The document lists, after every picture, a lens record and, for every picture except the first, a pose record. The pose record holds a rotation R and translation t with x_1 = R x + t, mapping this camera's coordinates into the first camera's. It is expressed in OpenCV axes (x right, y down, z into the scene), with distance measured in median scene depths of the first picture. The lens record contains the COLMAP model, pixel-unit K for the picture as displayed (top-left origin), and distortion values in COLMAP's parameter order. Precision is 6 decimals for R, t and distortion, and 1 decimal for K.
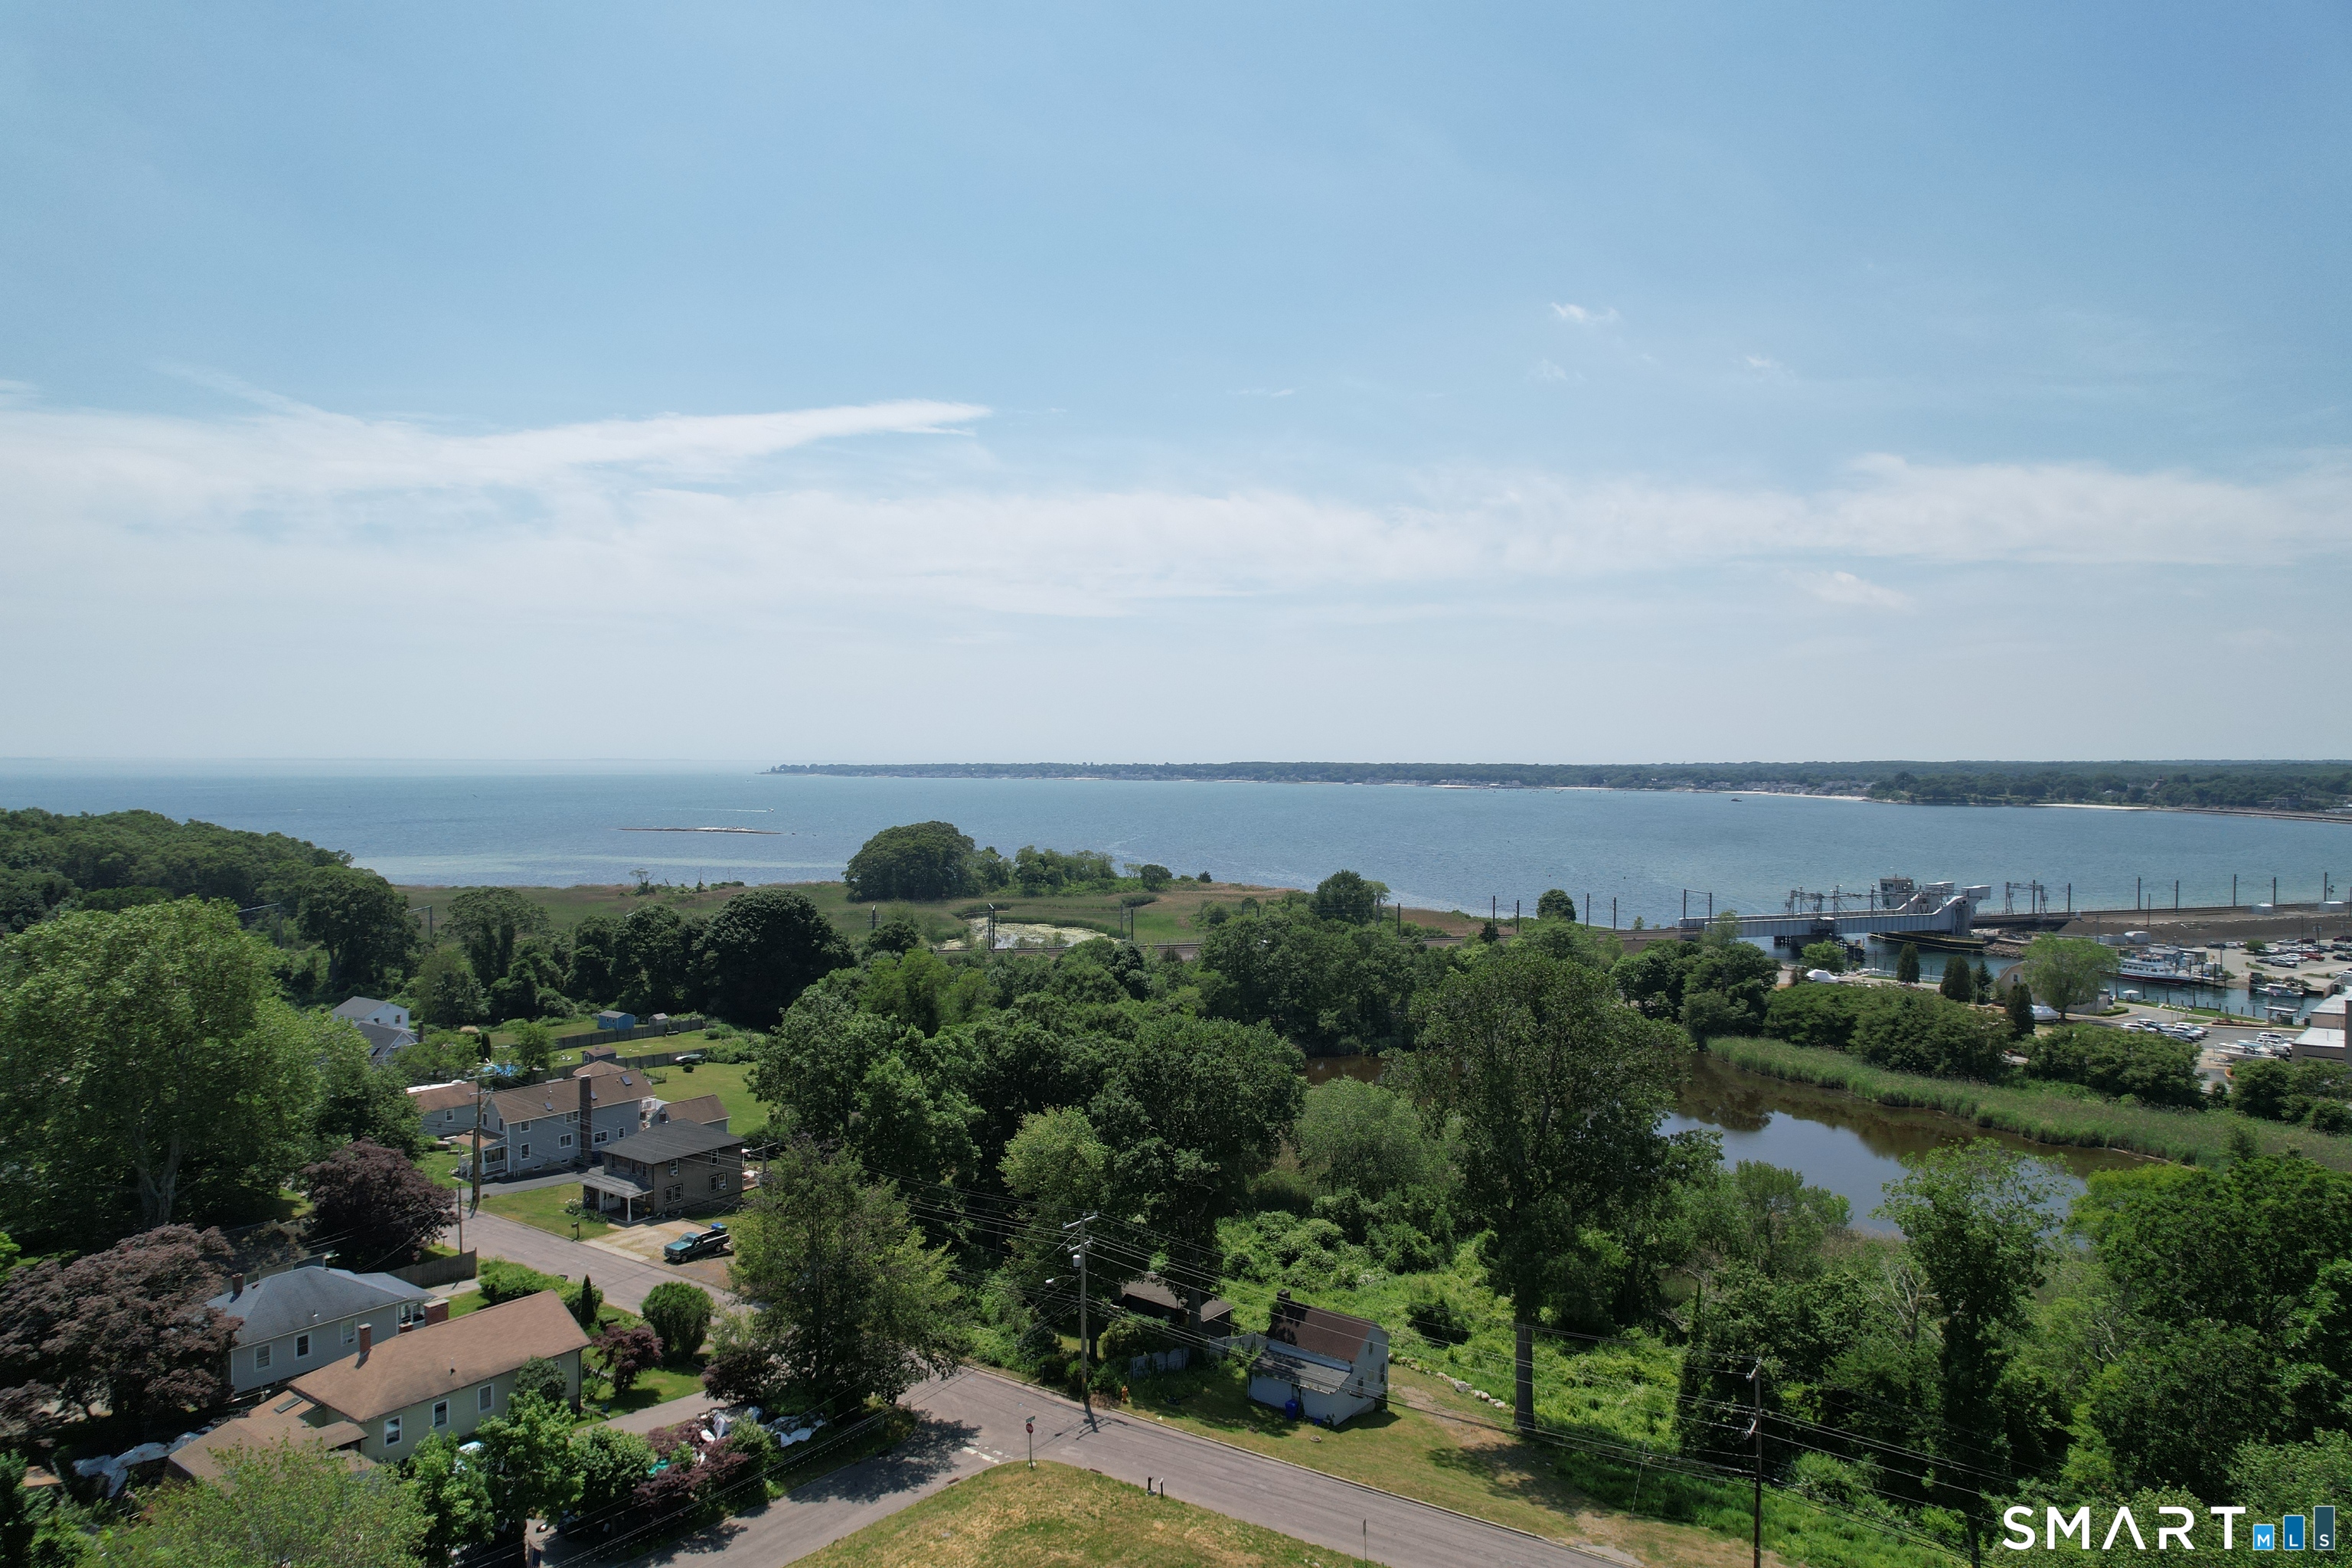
lens RADIAL K [[1489.7, 0, 1176.0], [0, 1489.7, 784.0], [0, 0, 1]] dist [-0.068932, 0.067521]
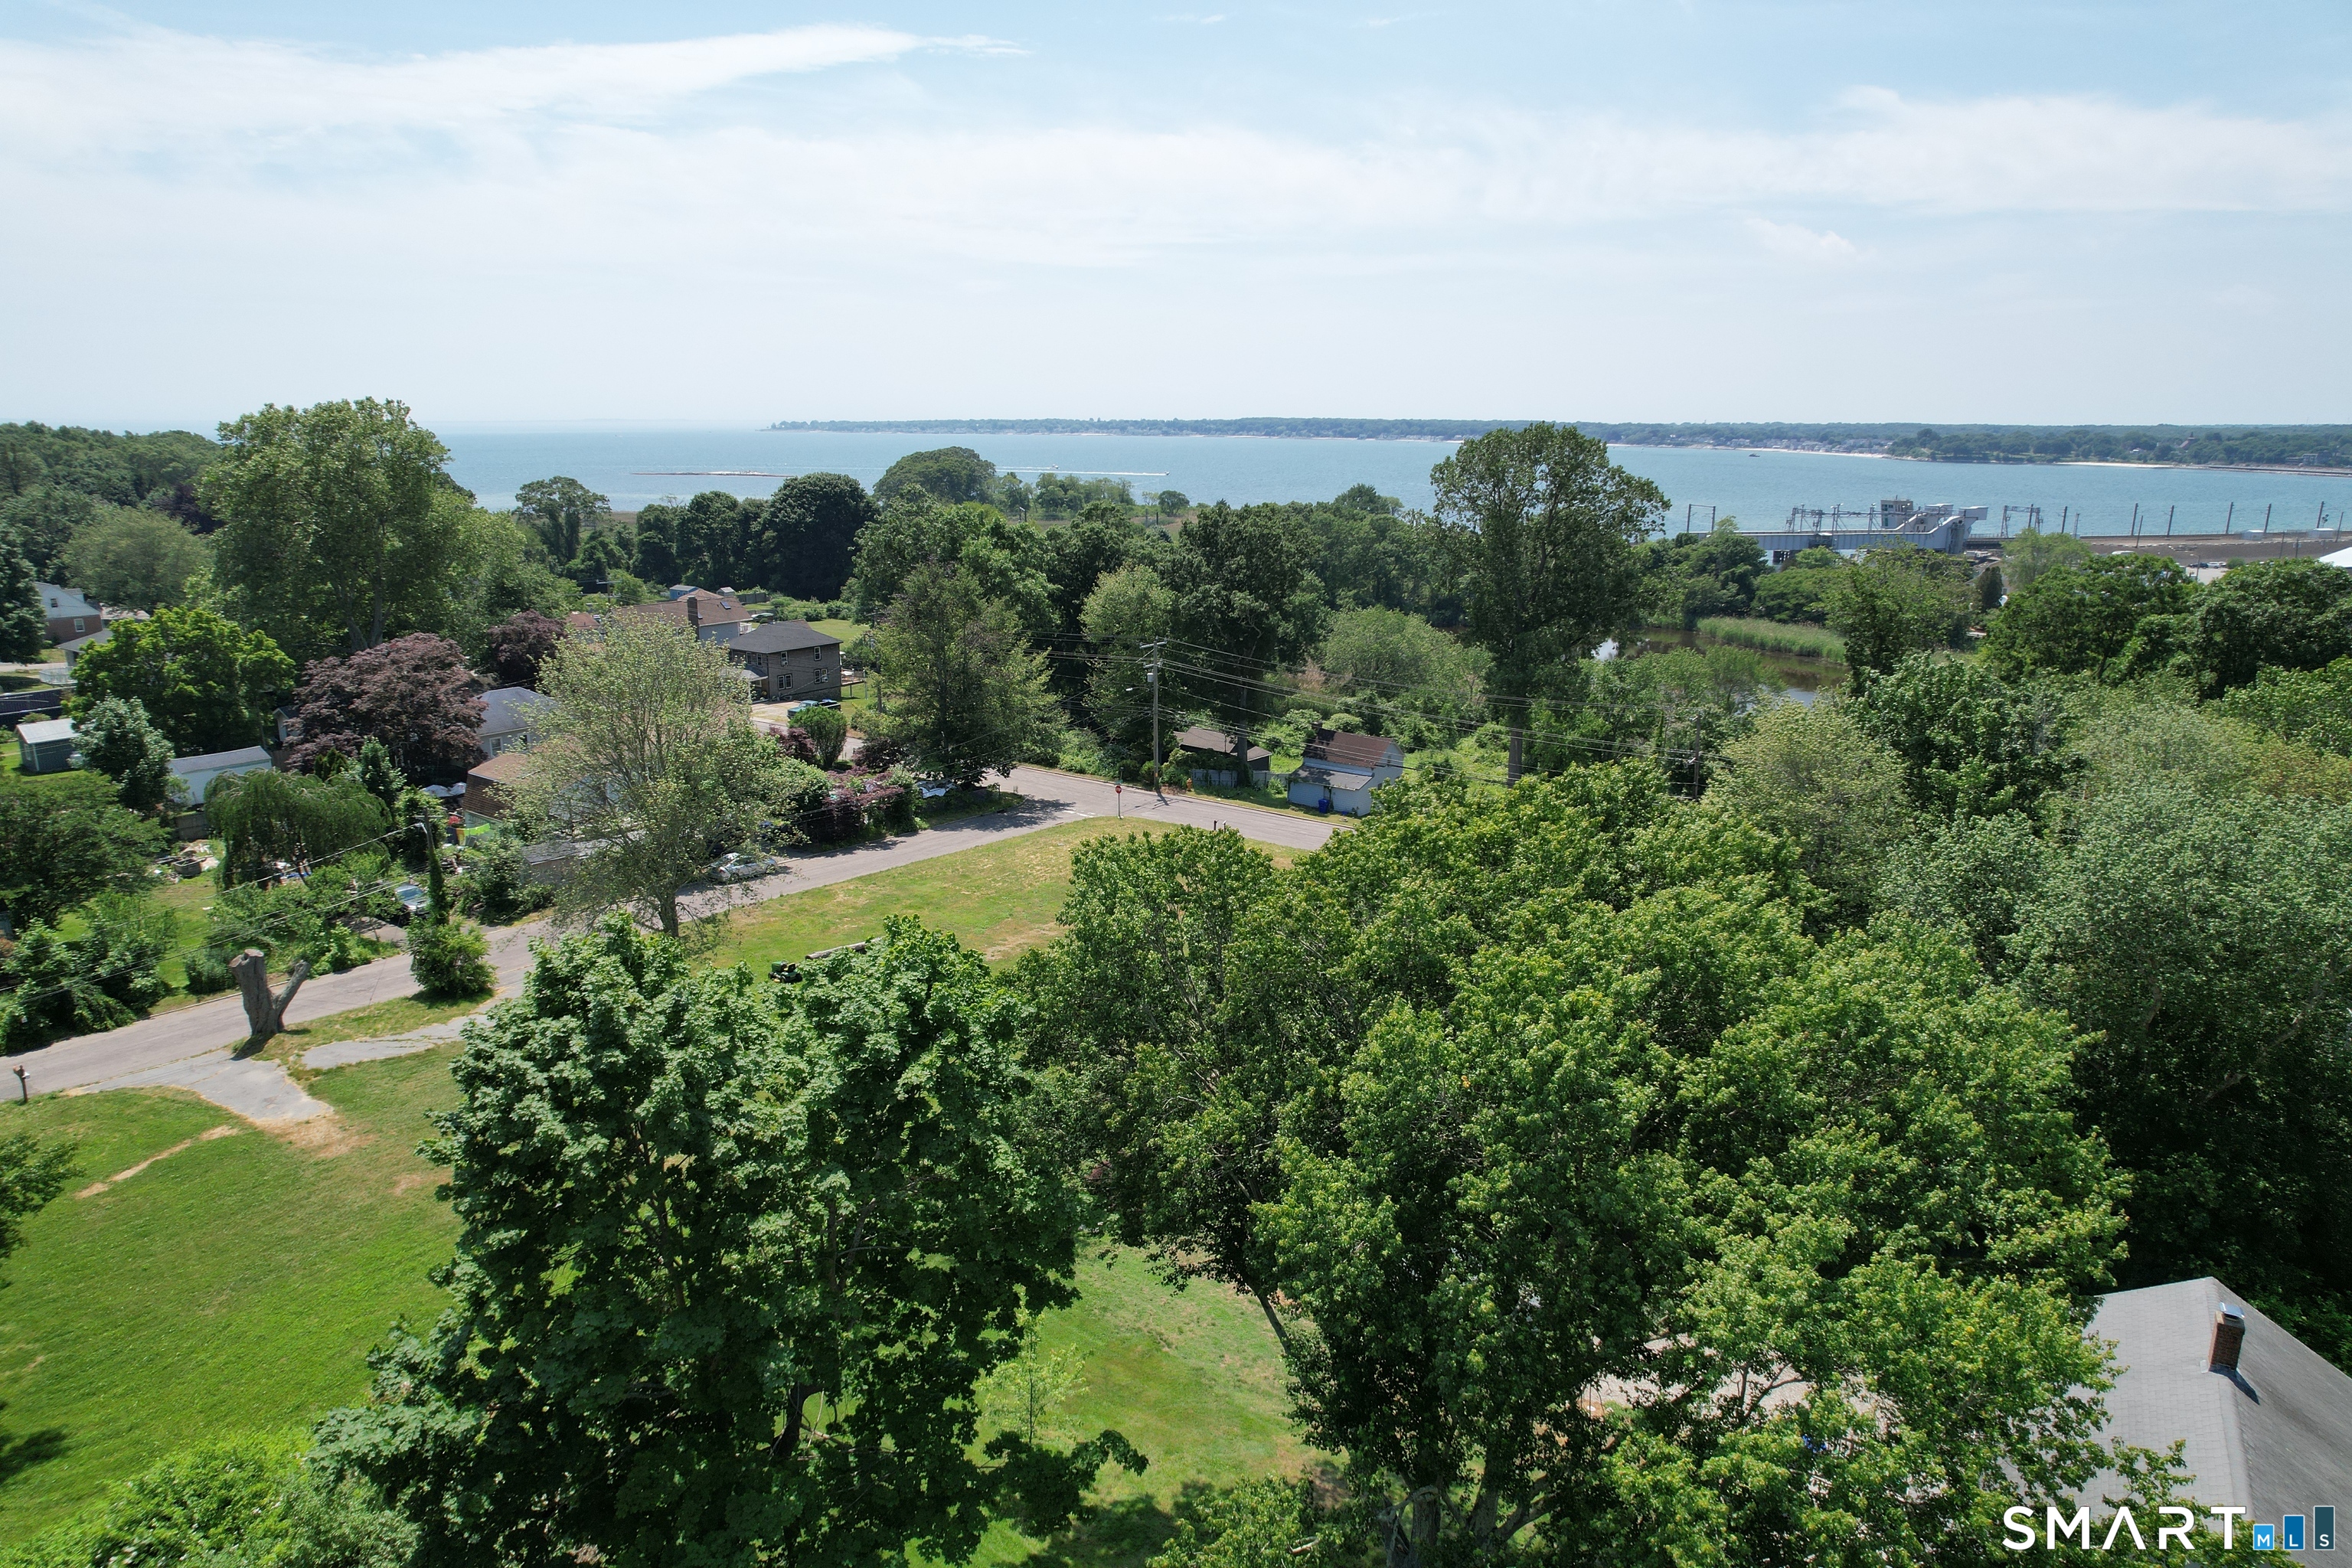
lens RADIAL K [[1509.5, 0, 1168.3], [0, 1509.5, 784.7], [0, 0, 1]] dist [-0.073569, 0.073306]
pose [[0.999965, 0.005341, -0.006509, -0.017914], [-0.003835, 0.977122, 0.212646, 0.059465], [0.007495, -0.212614, 0.977108, -0.093114]]
